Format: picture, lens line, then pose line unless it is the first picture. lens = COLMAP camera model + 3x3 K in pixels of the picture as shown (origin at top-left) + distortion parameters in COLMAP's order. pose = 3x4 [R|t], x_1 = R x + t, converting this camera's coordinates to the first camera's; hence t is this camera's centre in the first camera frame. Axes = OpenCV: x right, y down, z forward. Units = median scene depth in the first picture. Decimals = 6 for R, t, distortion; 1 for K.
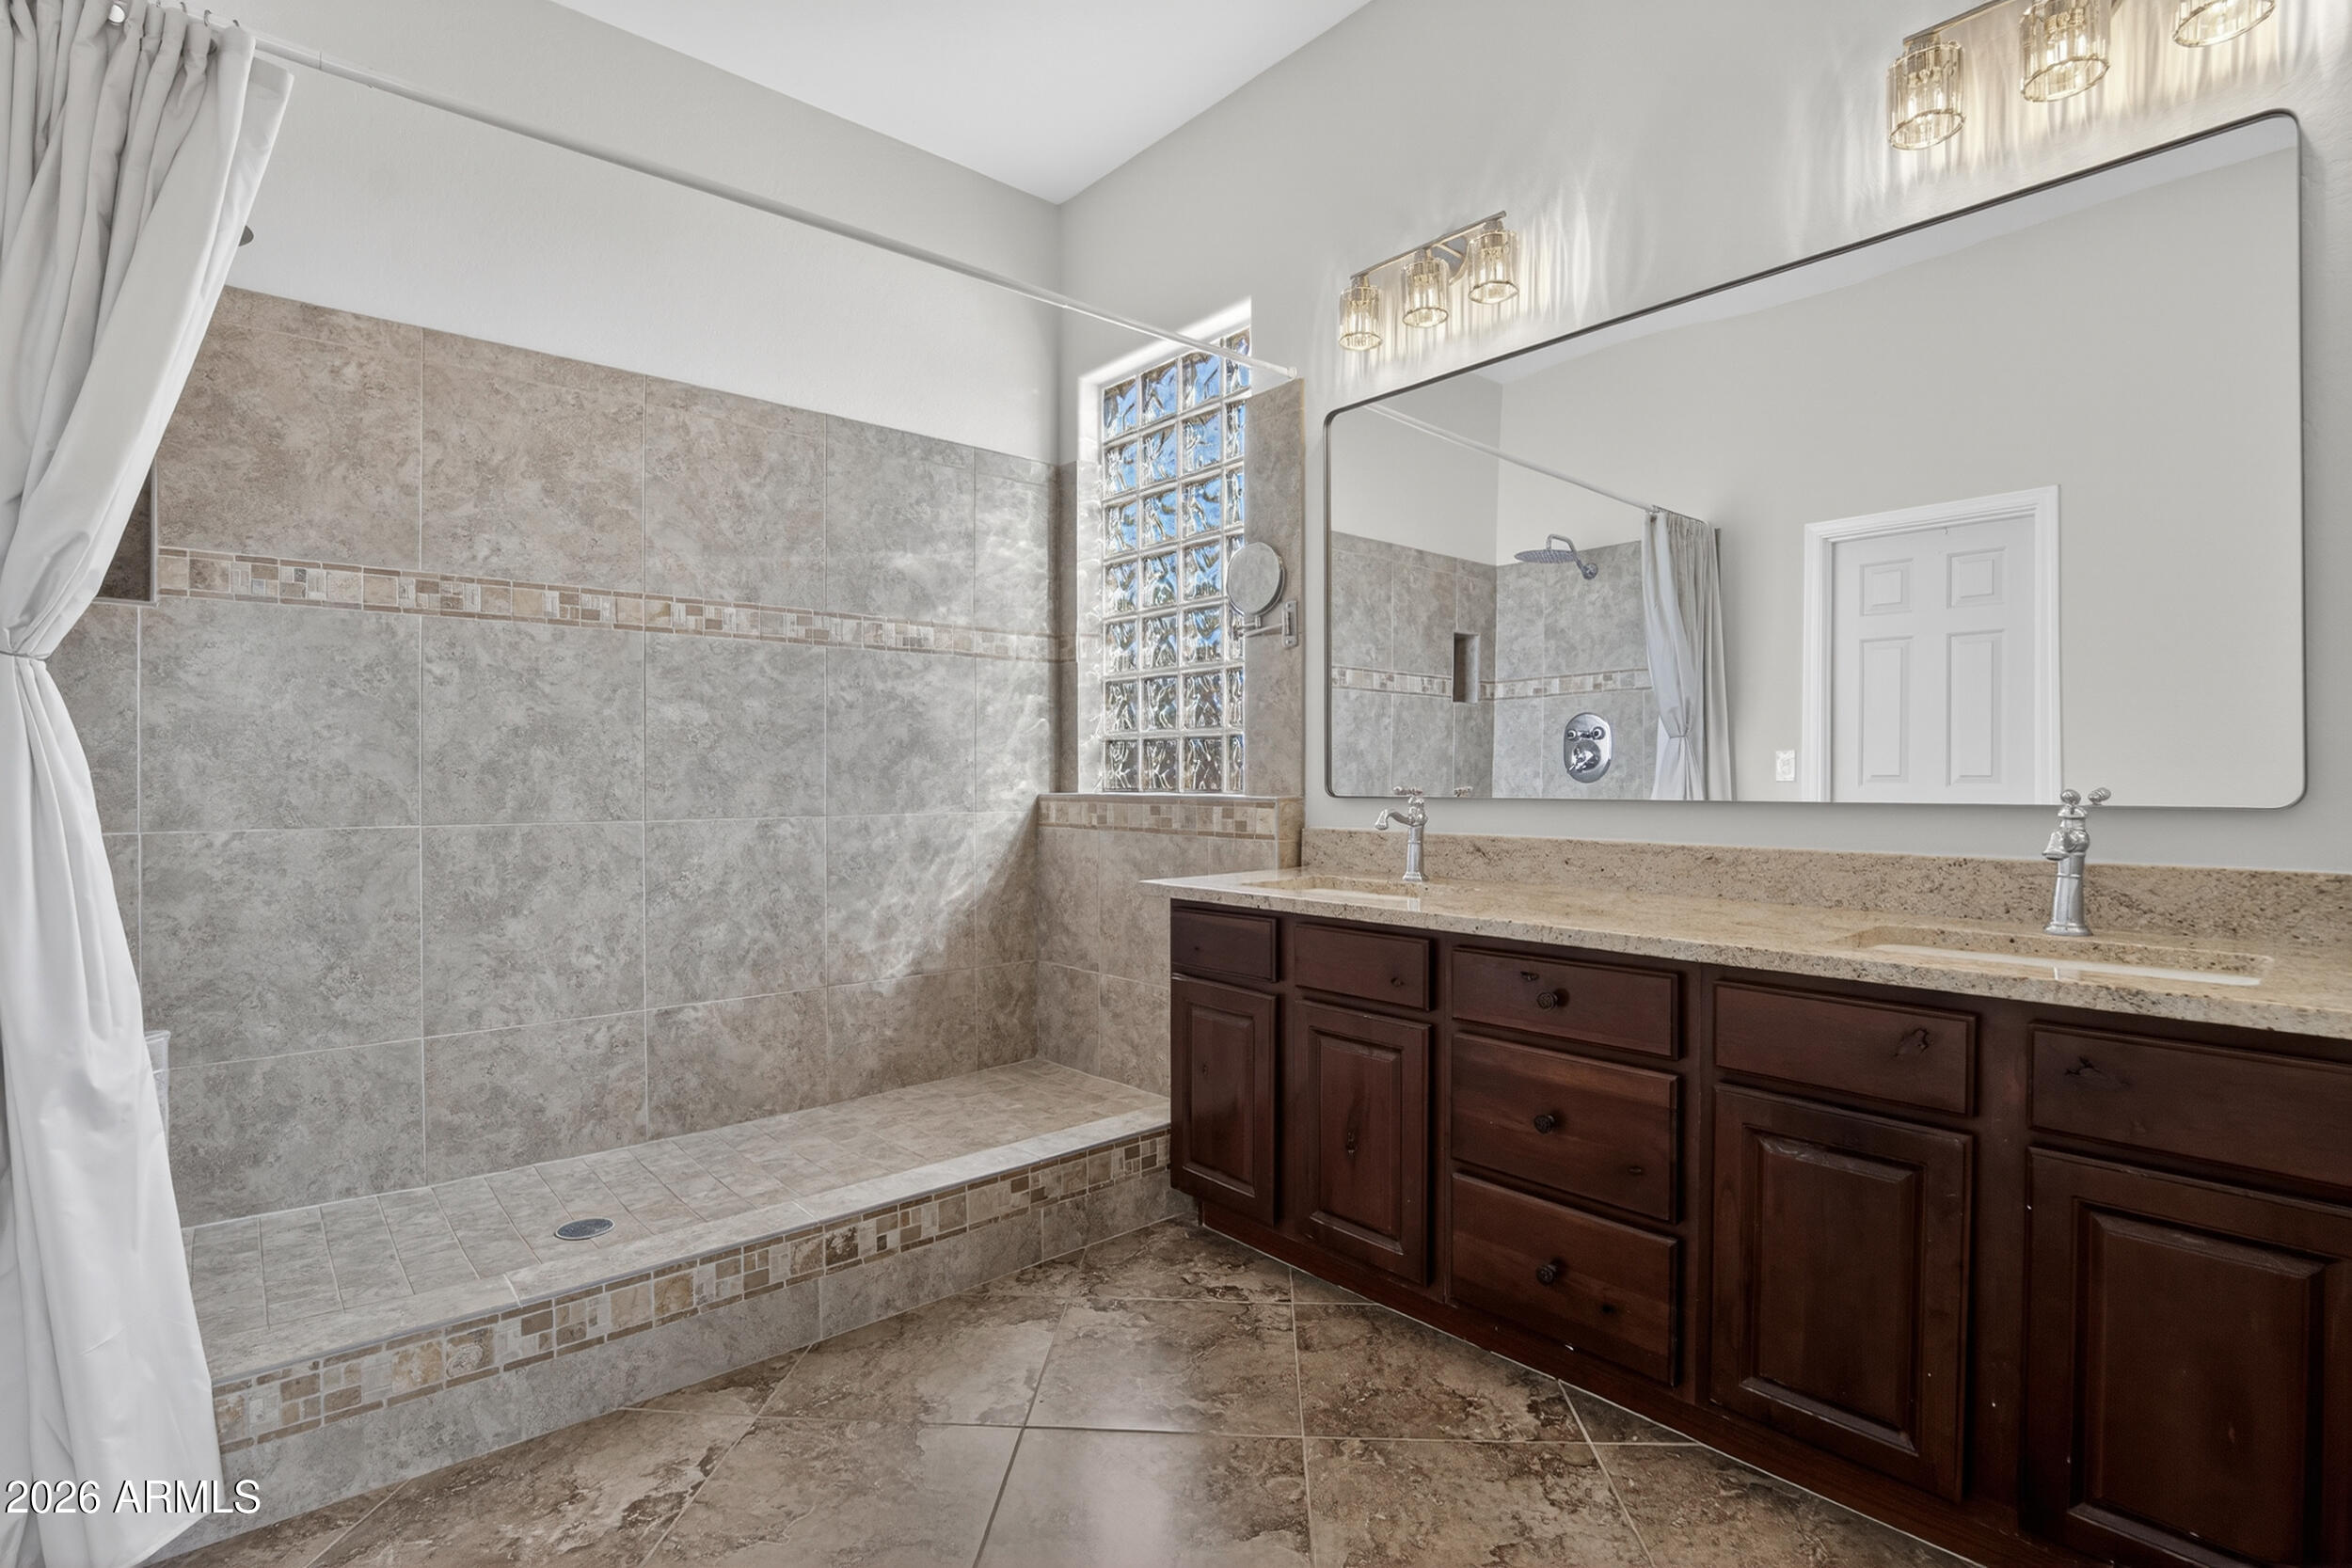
lens RADIAL K [[1113.7, 0, 1176.0], [0, 1113.7, 784.0], [0, 0, 1]] dist [0.001312, 0.000280]
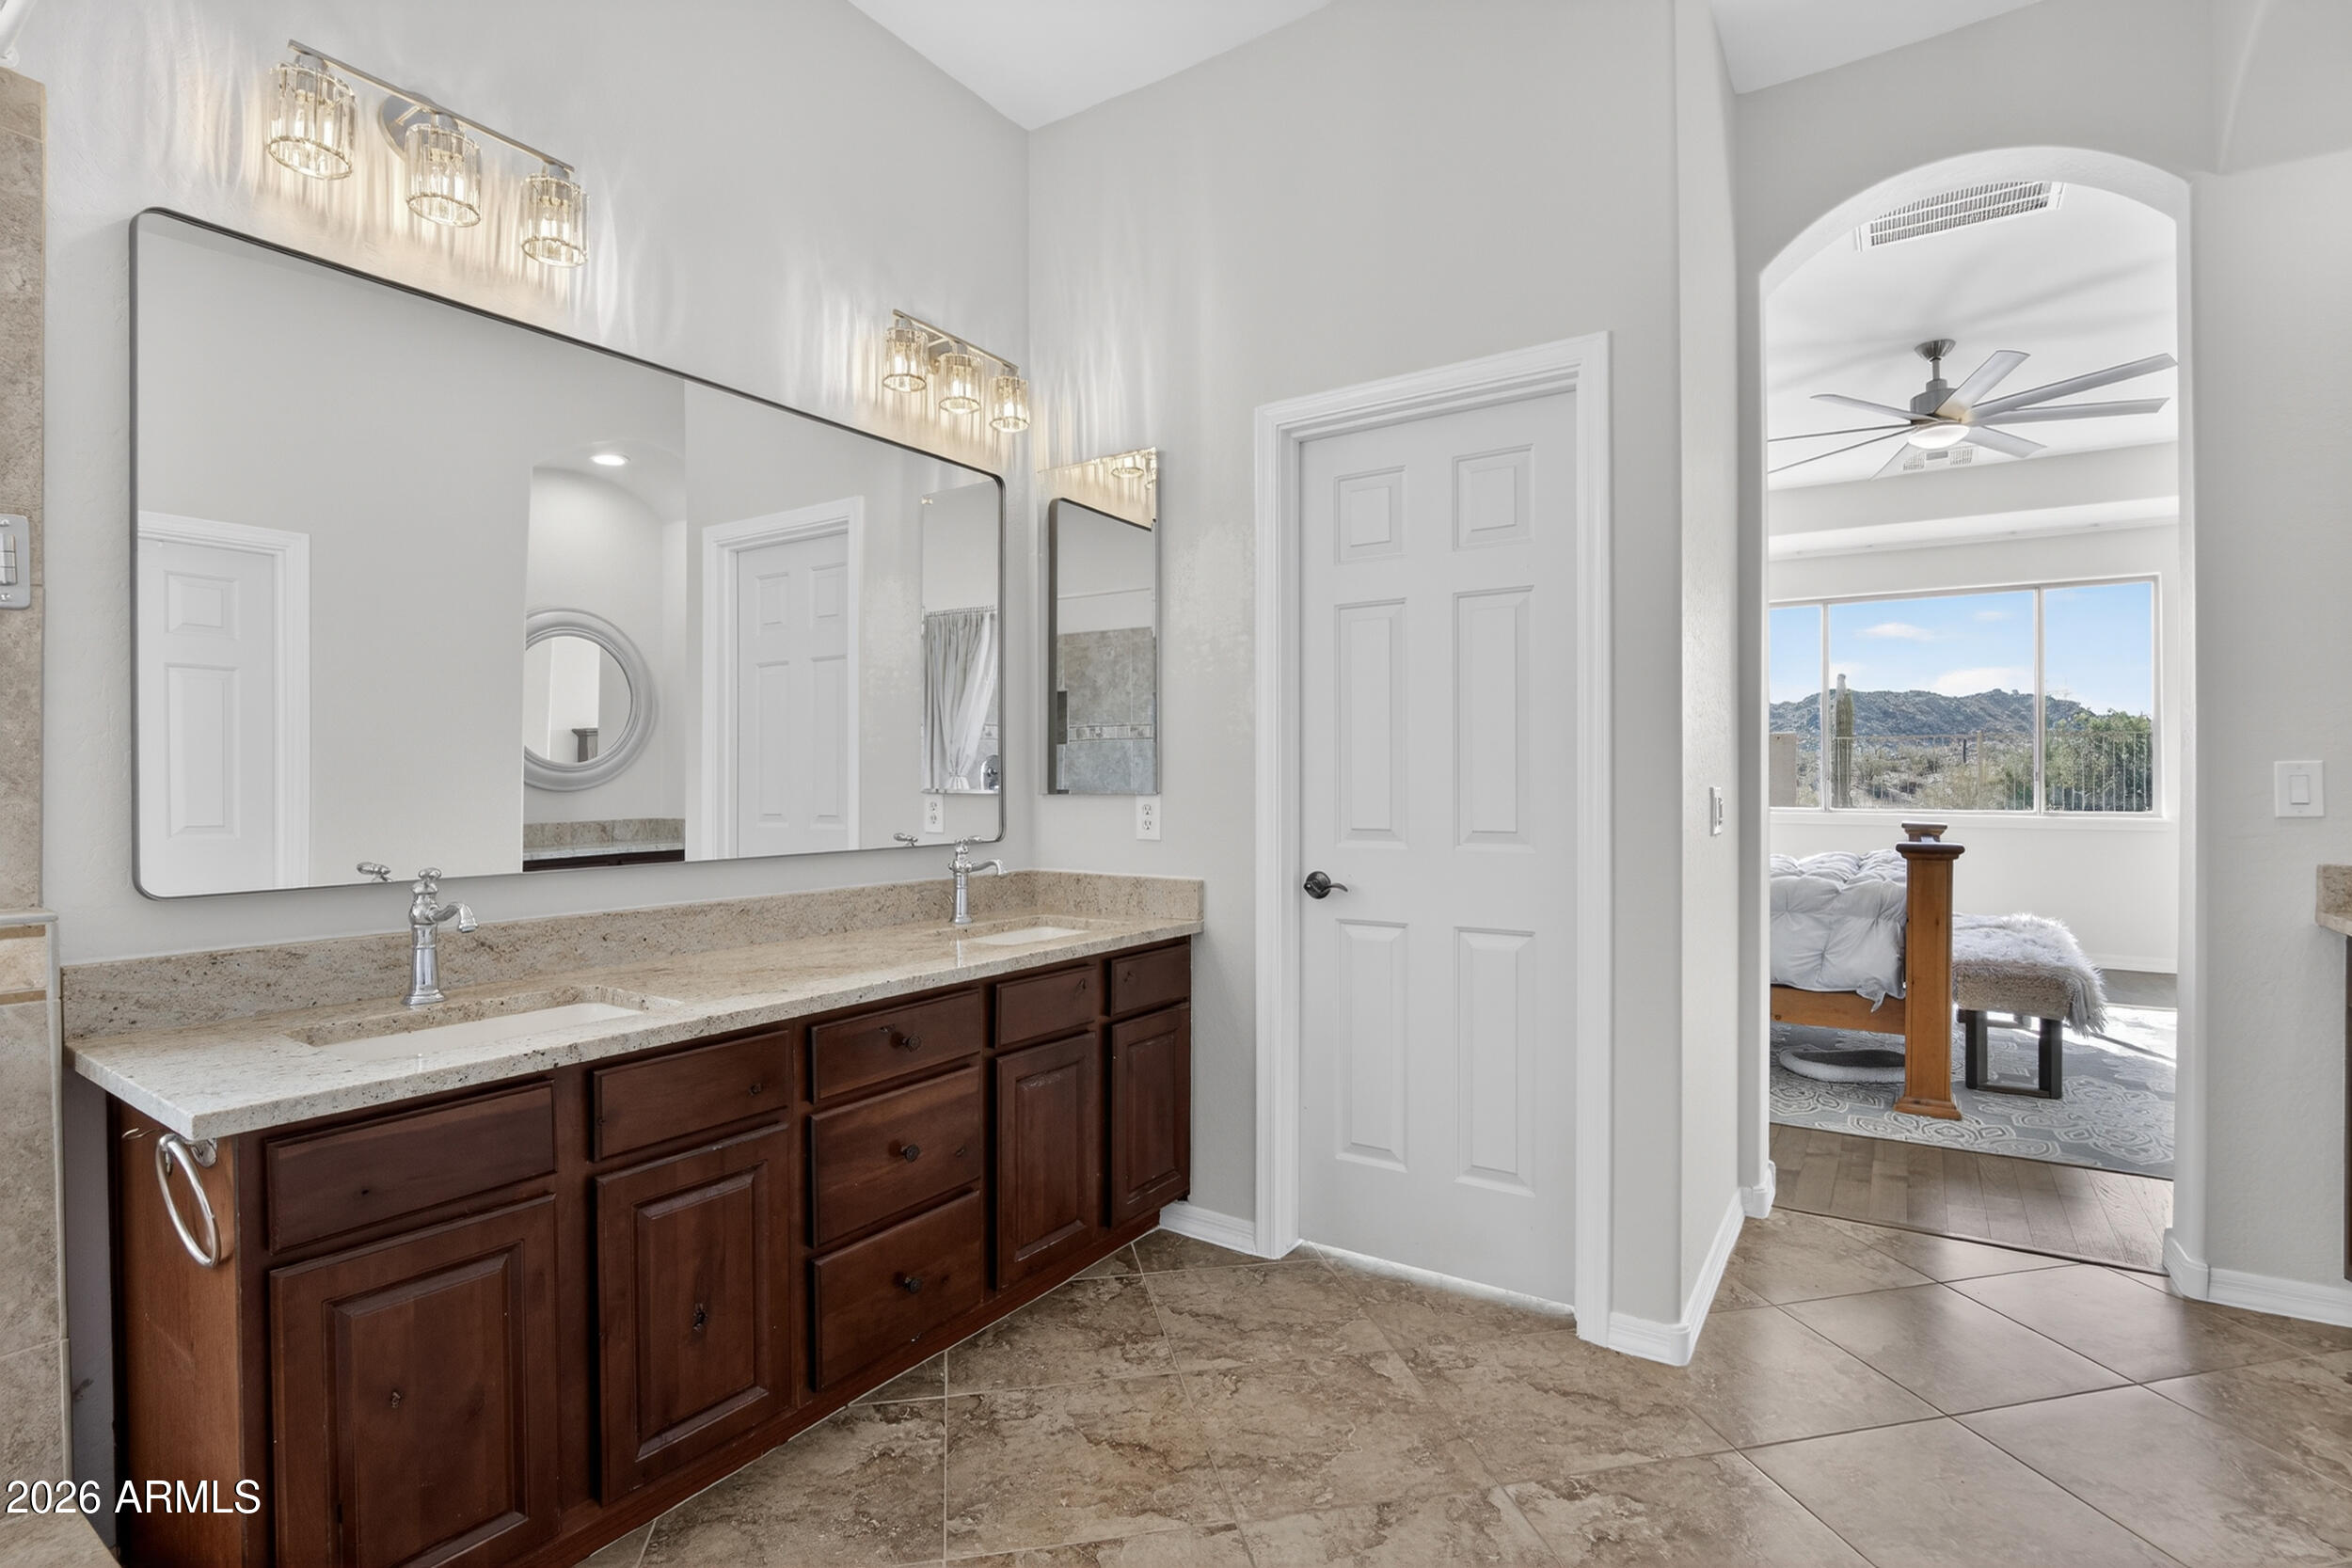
lens RADIAL K [[1104.5, 0, 1177.5], [0, 1104.5, 800.0], [0, 0, 1]] dist [-0.022717, 0.000794]
pose [[-0.247072, -0.011085, 0.968934, -0.785177], [0.011604, 0.999829, 0.014397, -0.061219], [-0.968928, 0.014801, -0.246901, 0.989106]]
